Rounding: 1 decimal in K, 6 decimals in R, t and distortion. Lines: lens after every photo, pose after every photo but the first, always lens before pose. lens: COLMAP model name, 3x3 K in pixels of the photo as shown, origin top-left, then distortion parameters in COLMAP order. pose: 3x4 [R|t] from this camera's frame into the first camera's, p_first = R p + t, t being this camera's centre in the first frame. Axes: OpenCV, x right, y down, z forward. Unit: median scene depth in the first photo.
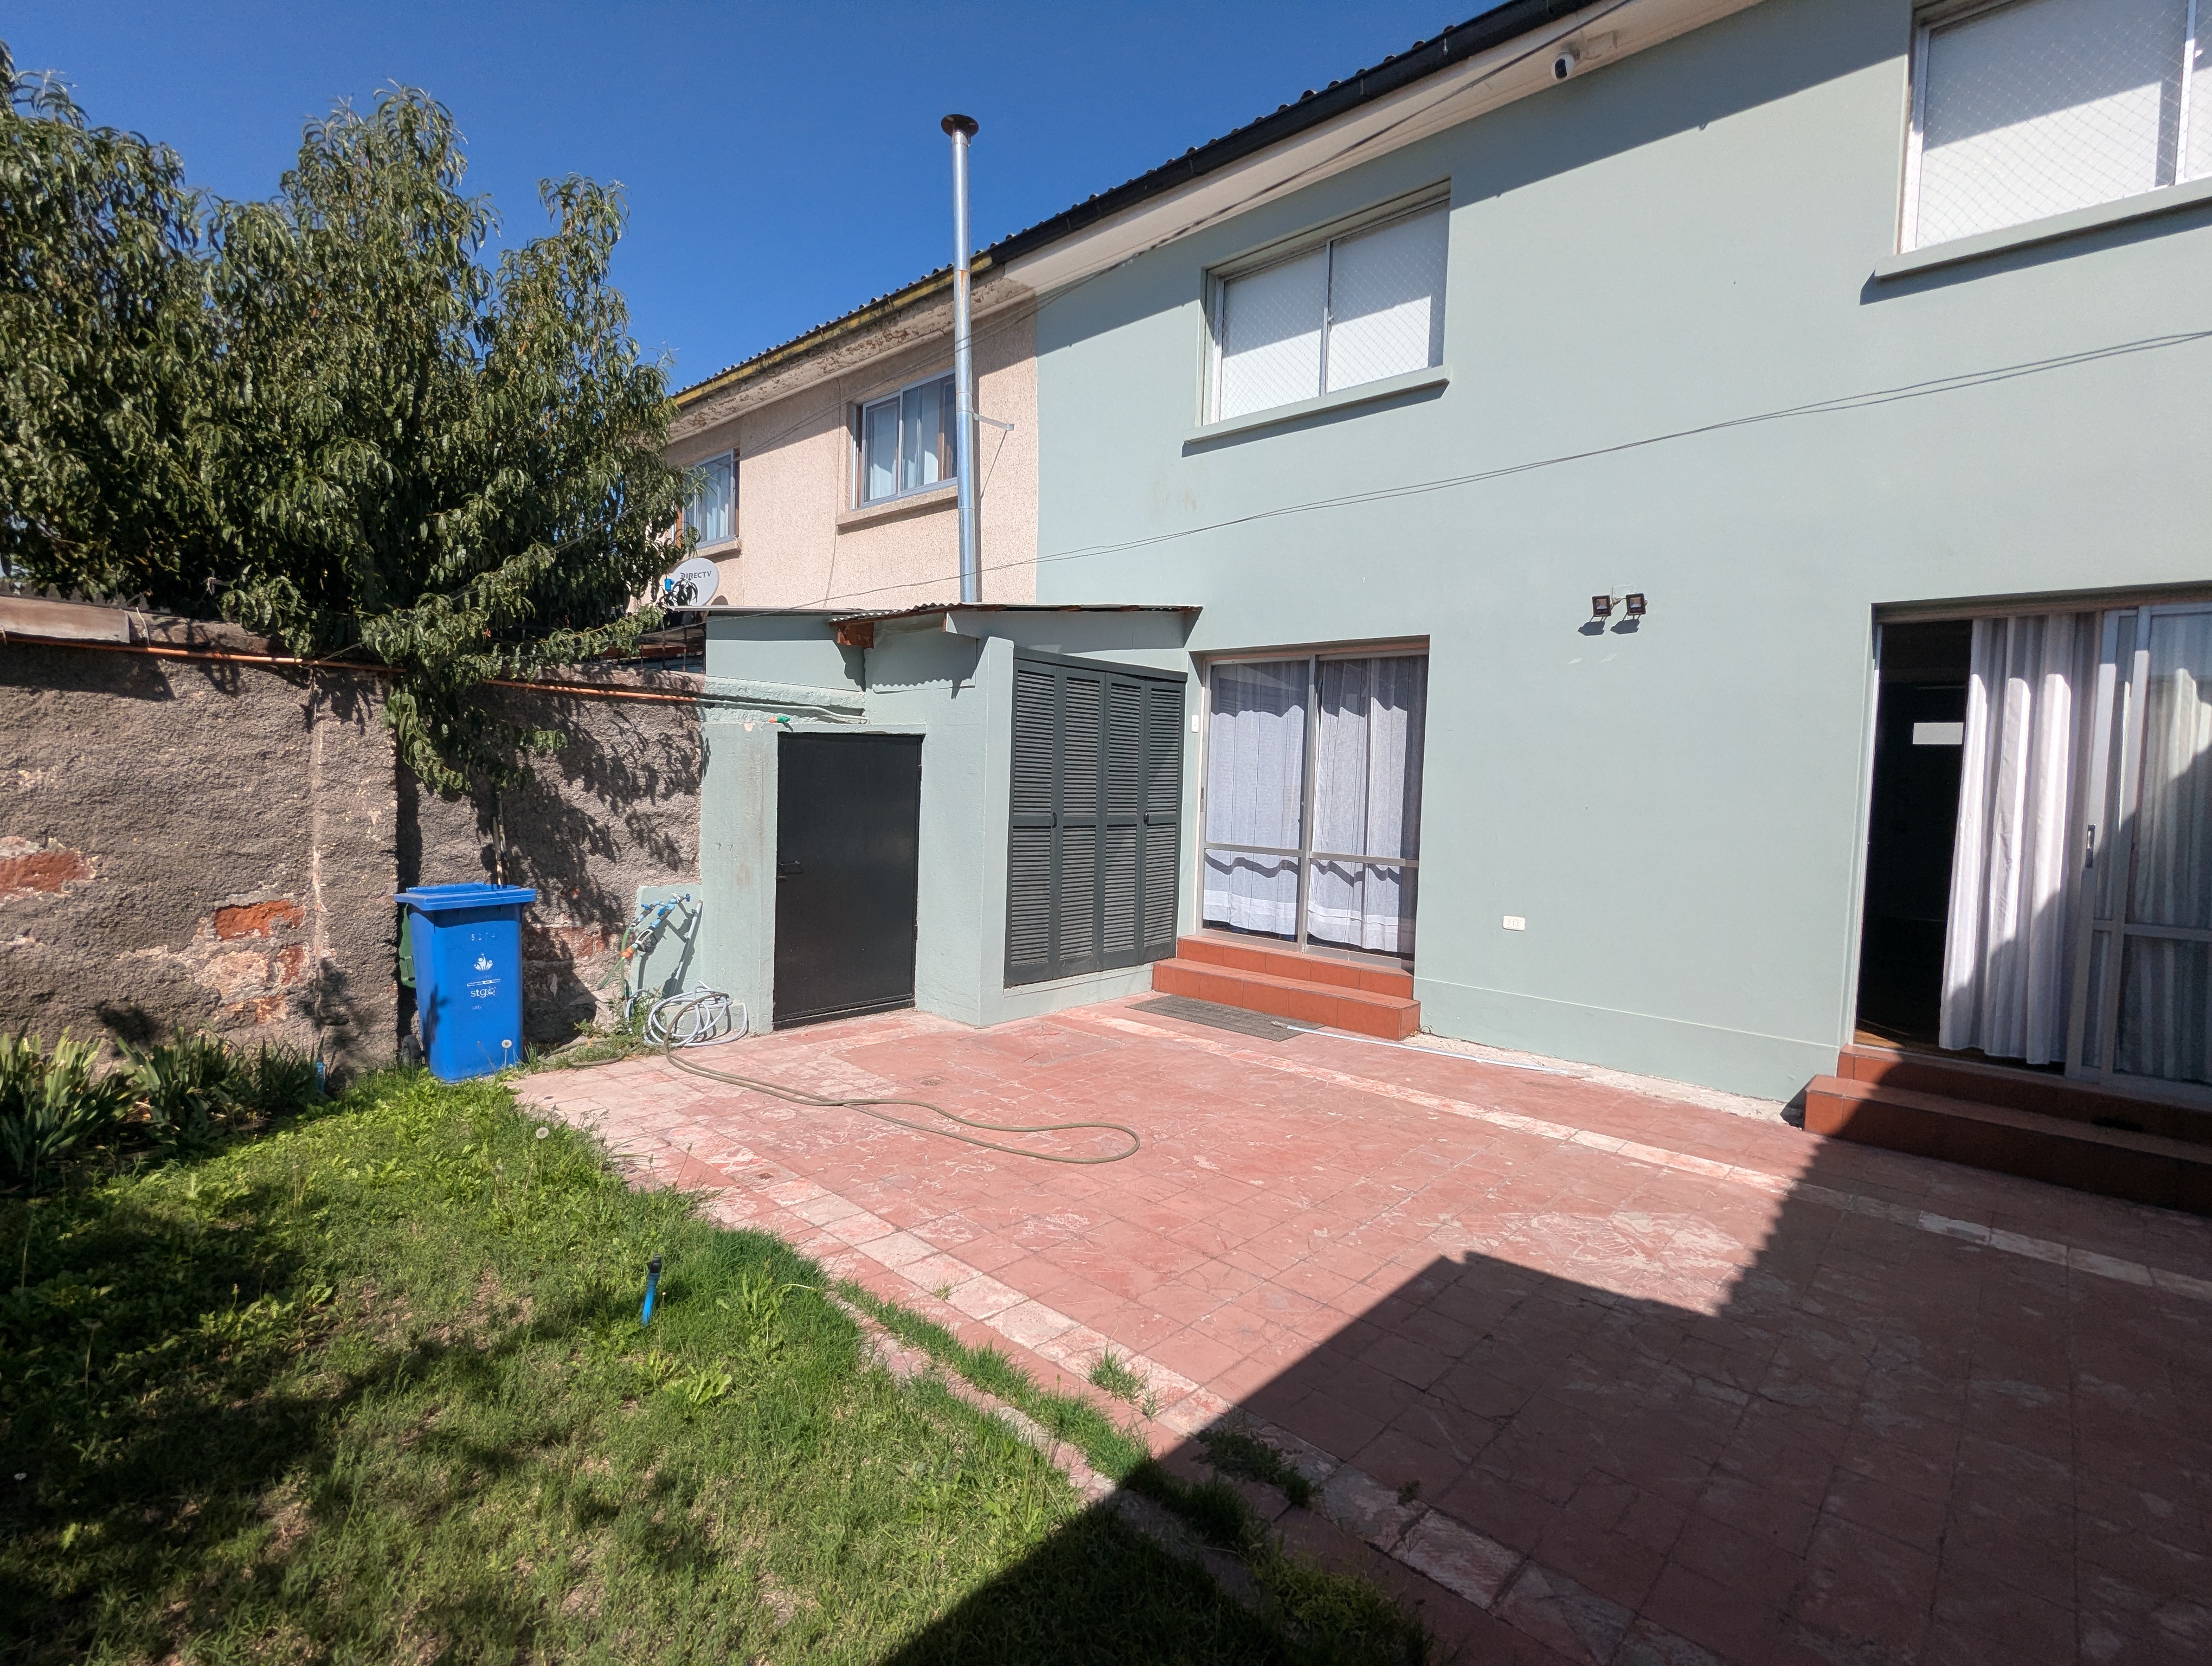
lens RADIAL K [[1055.5, 0, 1101.1], [0, 1055.5, 824.3], [0, 0, 1]] dist [-0.002060, 0.001725]
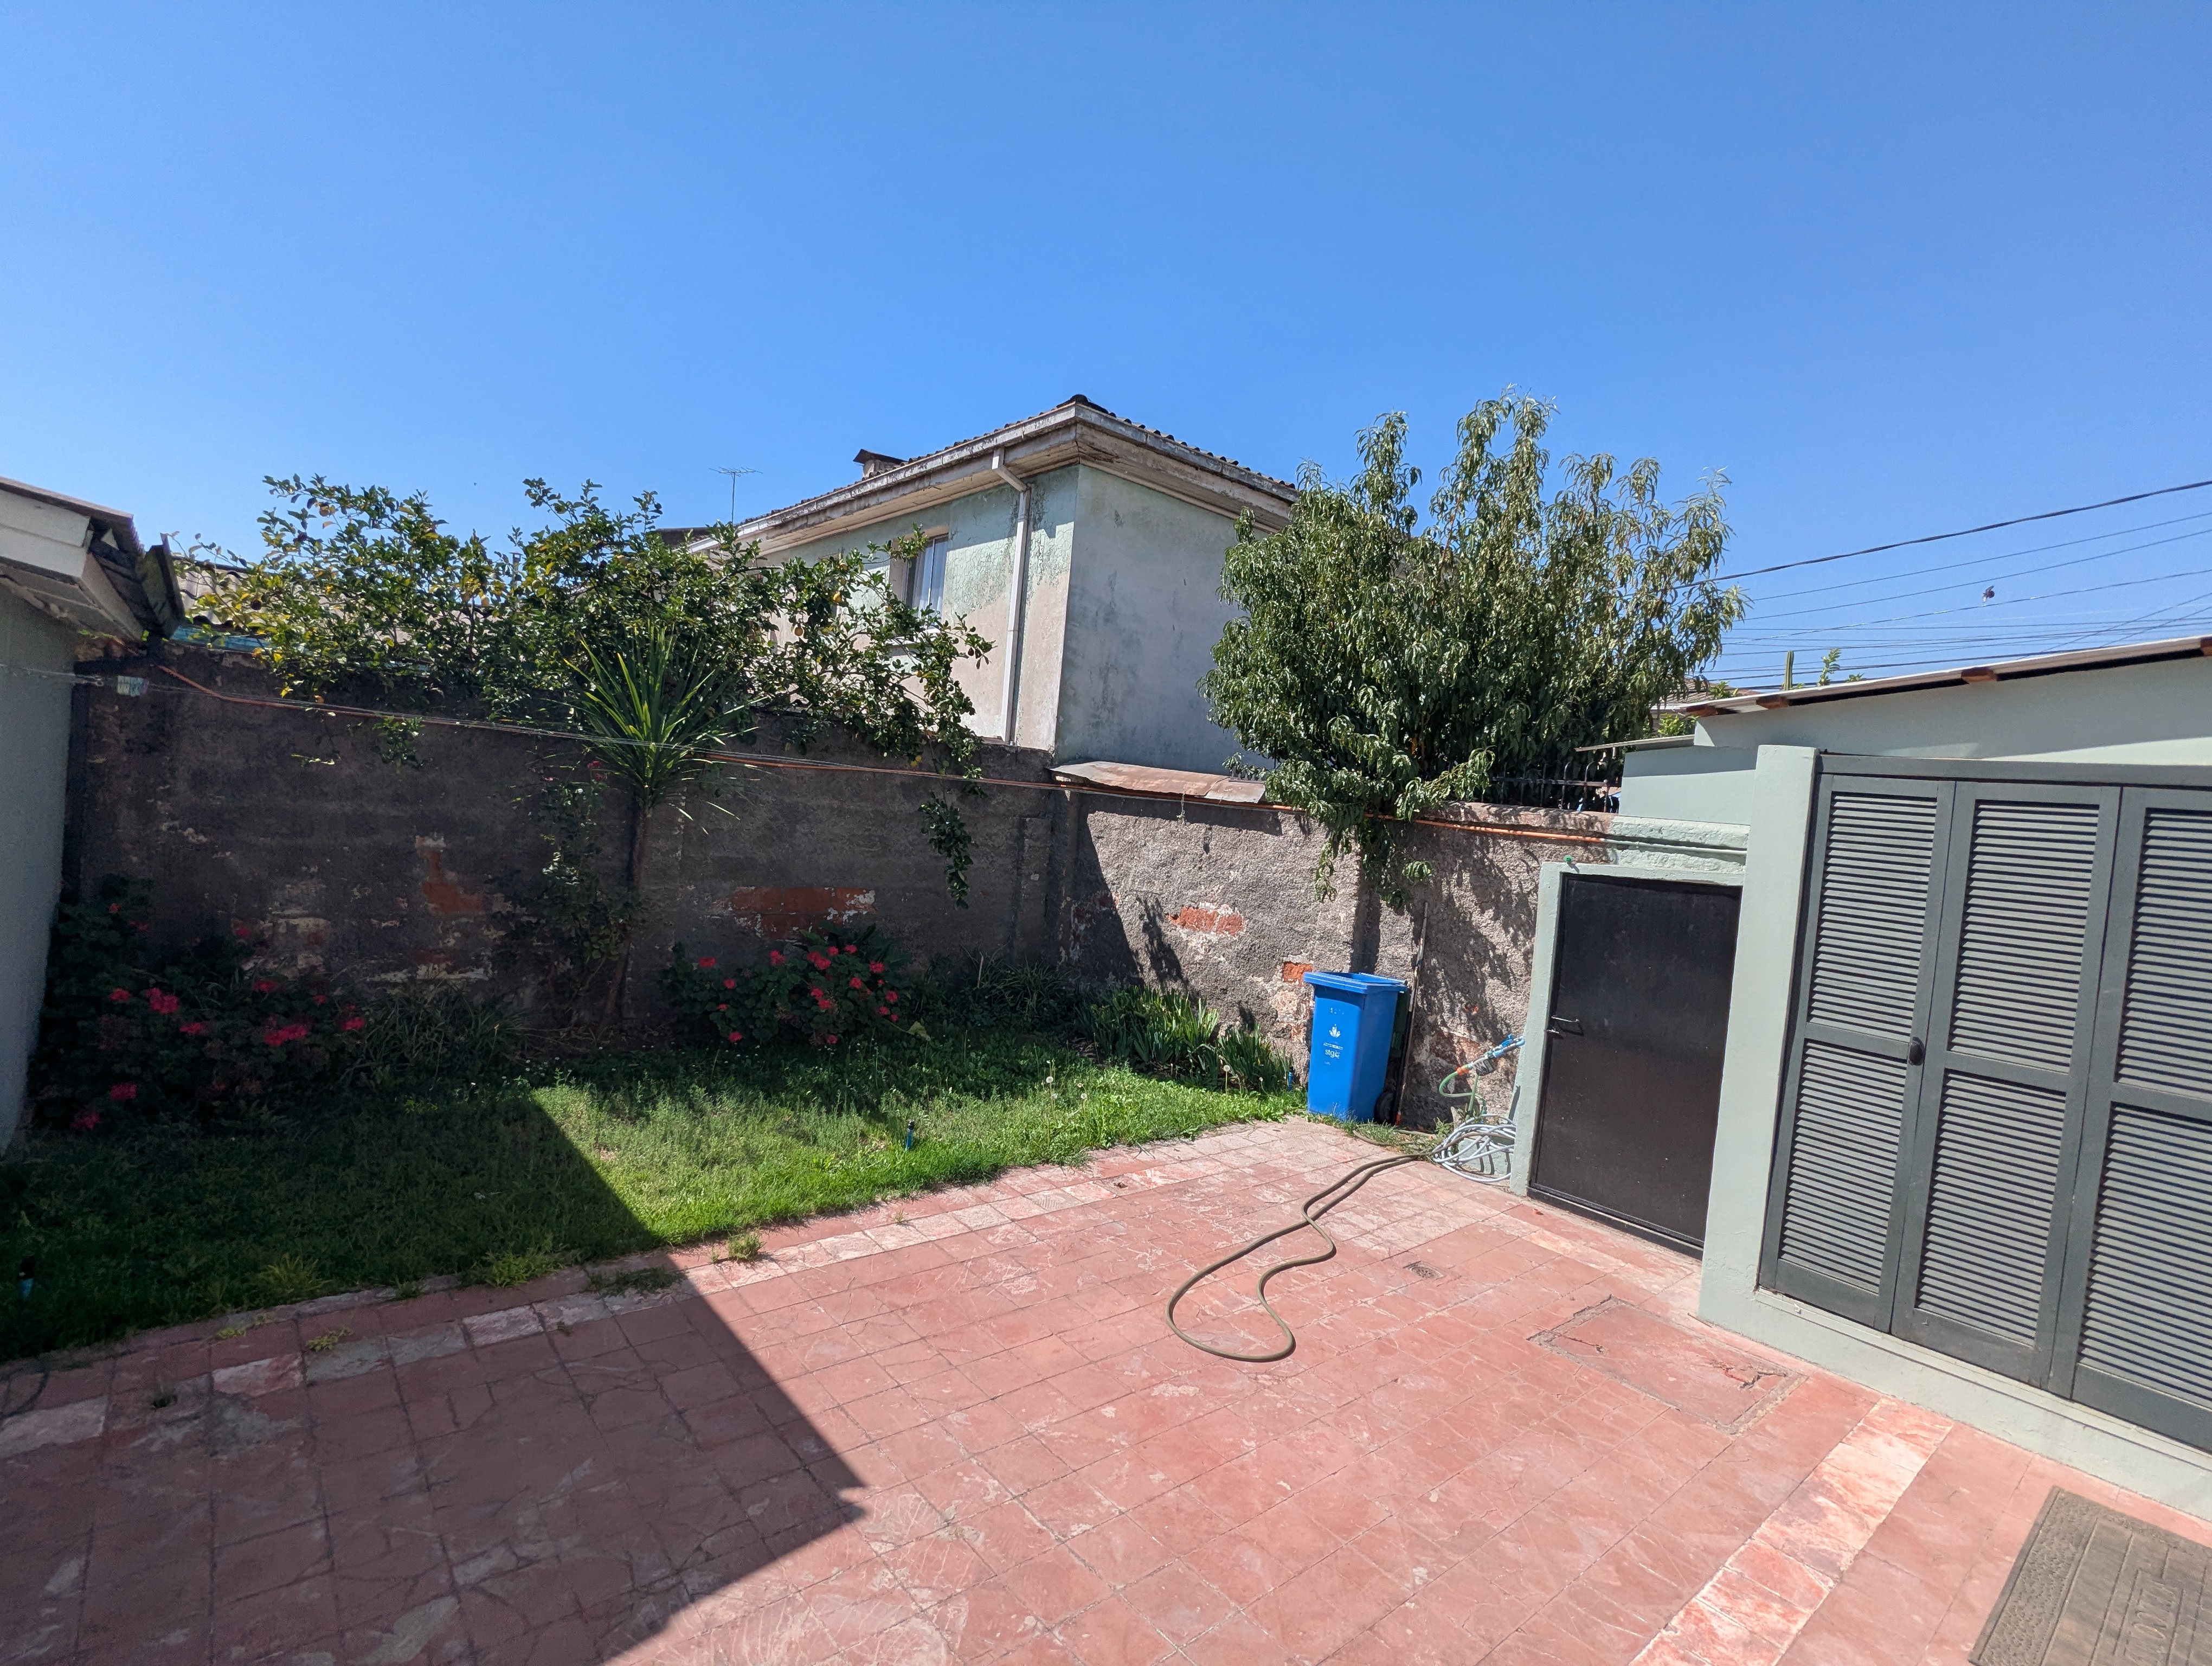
lens RADIAL K [[1055.5, 0, 1098.8], [0, 1055.5, 838.5], [0, 0, 1]] dist [-0.002060, 0.001725]
pose [[-0.125940, -0.006241, -0.992018, 0.771615], [-0.143665, 0.989553, 0.012013, -0.082312], [0.981580, 0.144031, -0.125521, 0.839904]]
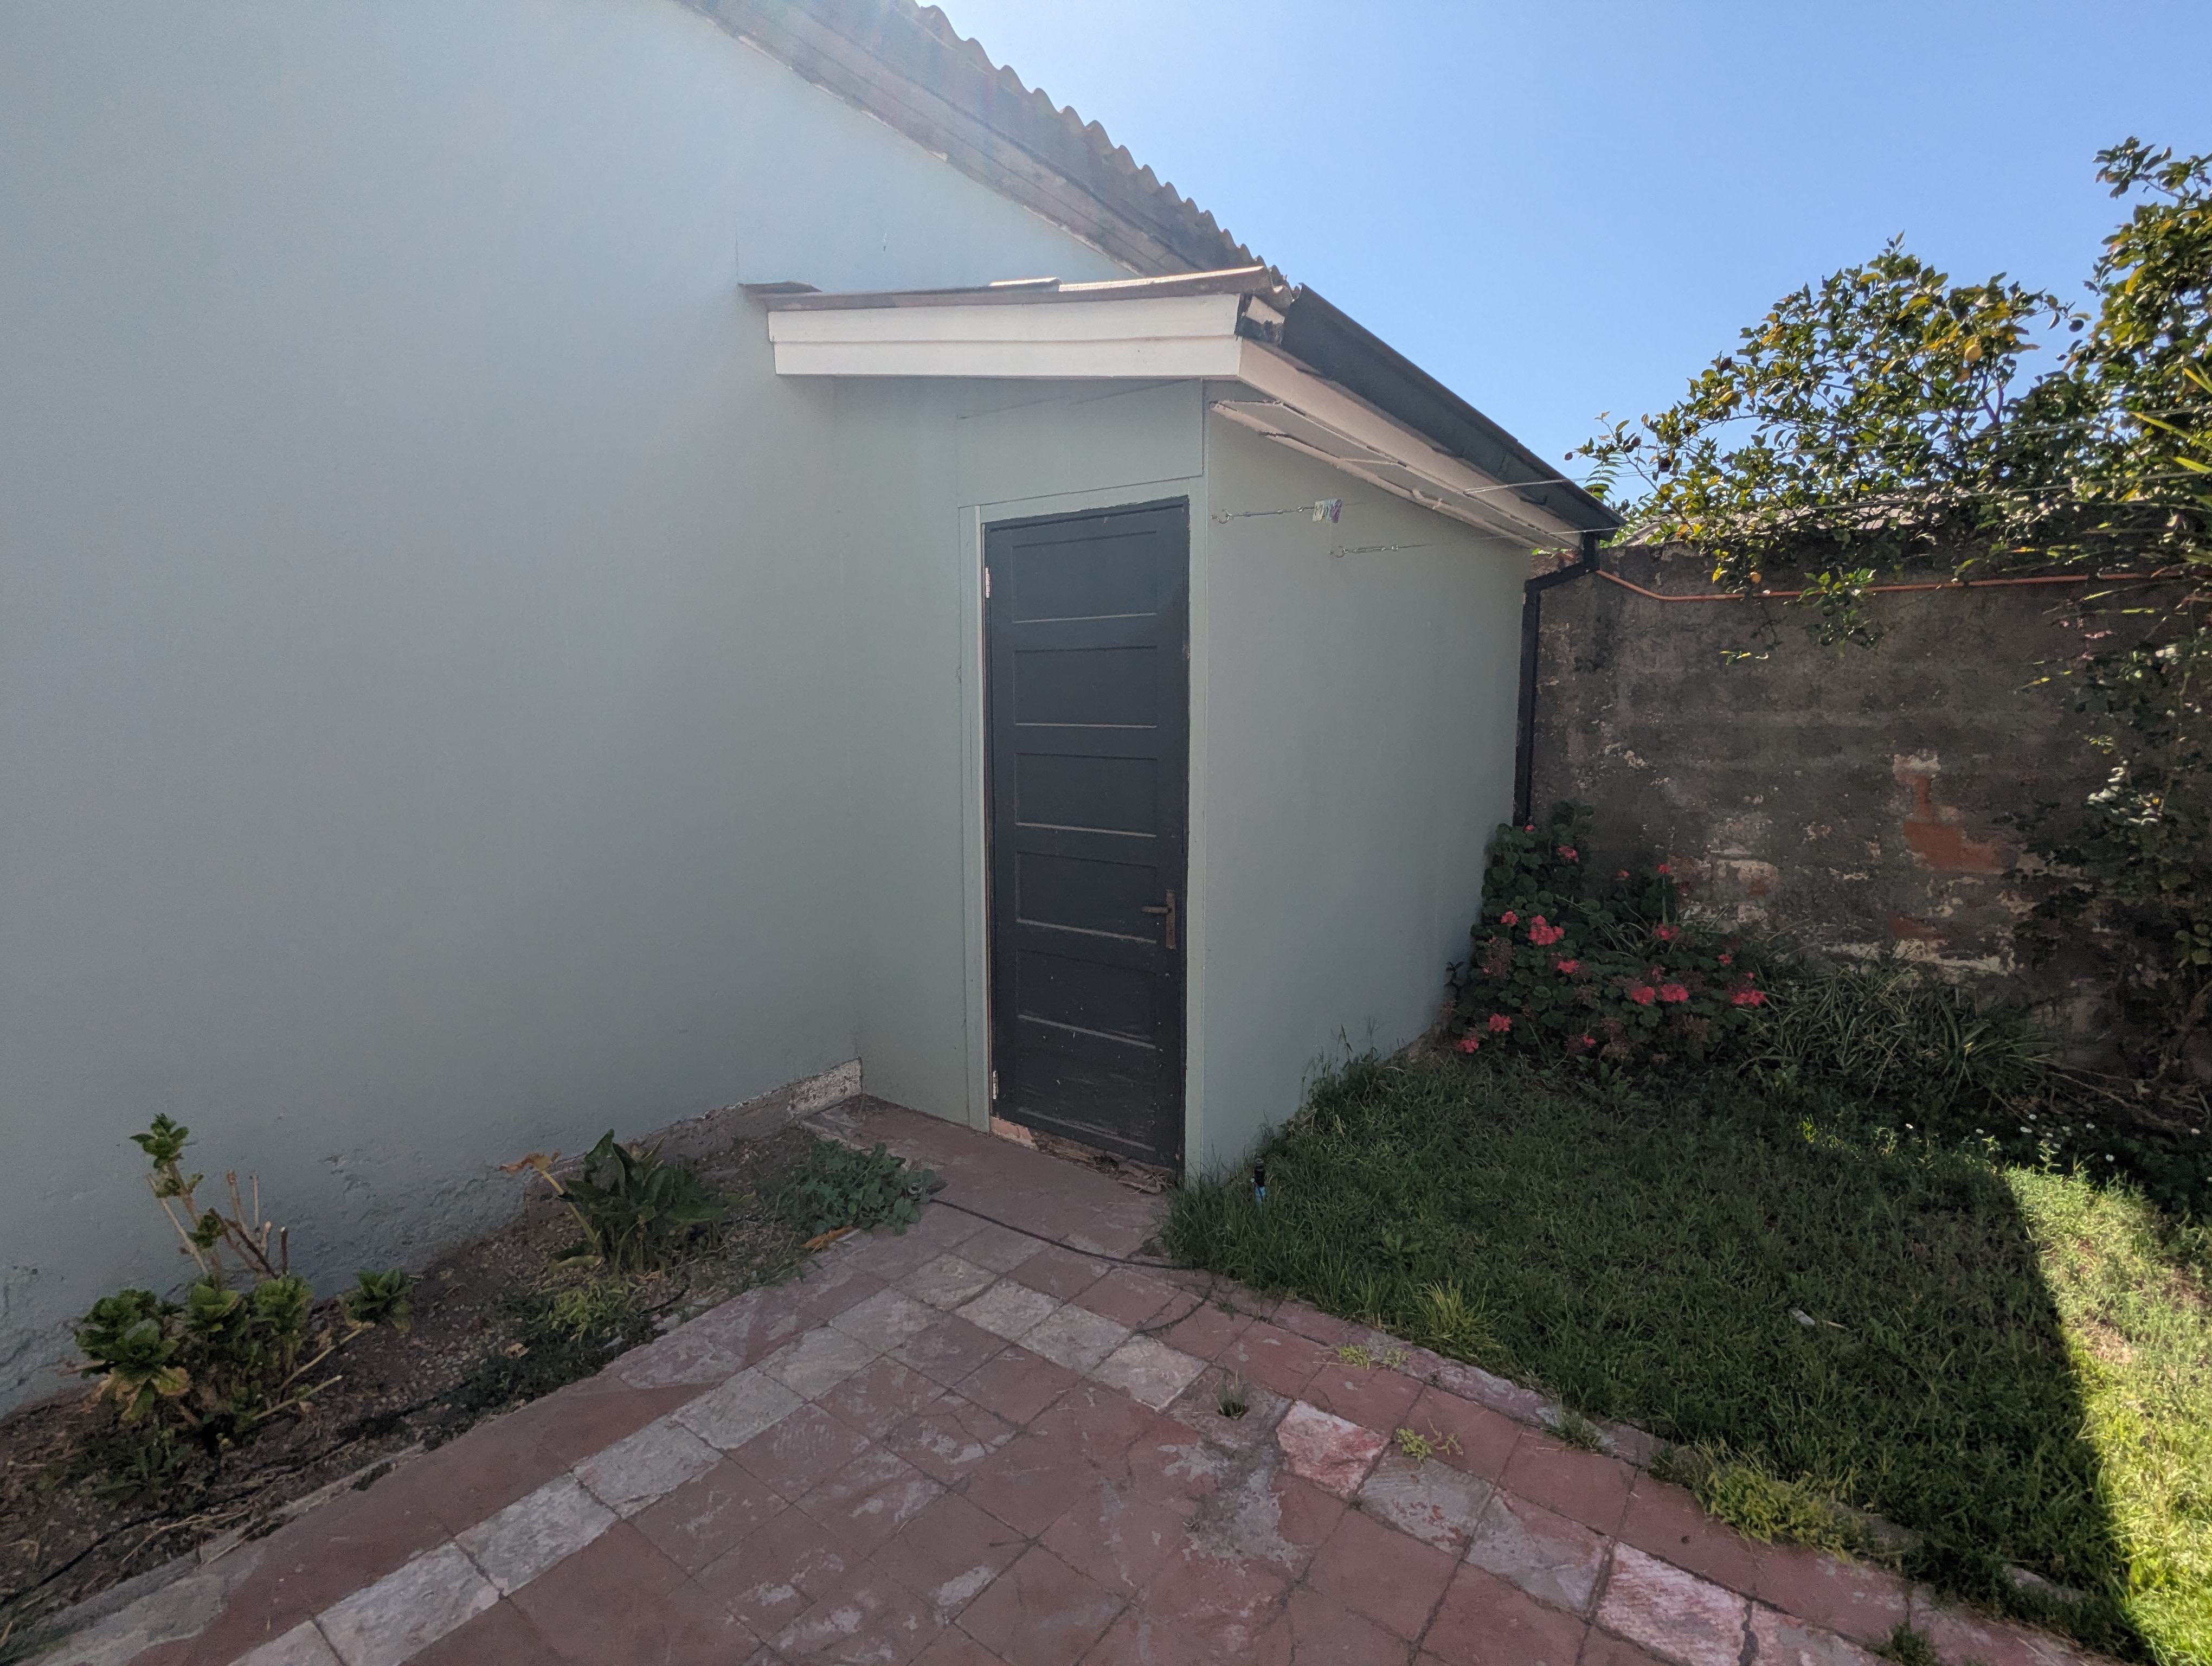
lens RADIAL K [[1055.5, 0, 1109.0], [0, 1055.5, 835.2], [0, 0, 1]] dist [-0.002060, 0.001725]
pose [[-0.994729, -0.022874, -0.099954, 0.362567], [-0.038844, 0.986210, 0.160873, -0.001956], [0.094896, 0.163908, -0.981901, 0.697816]]
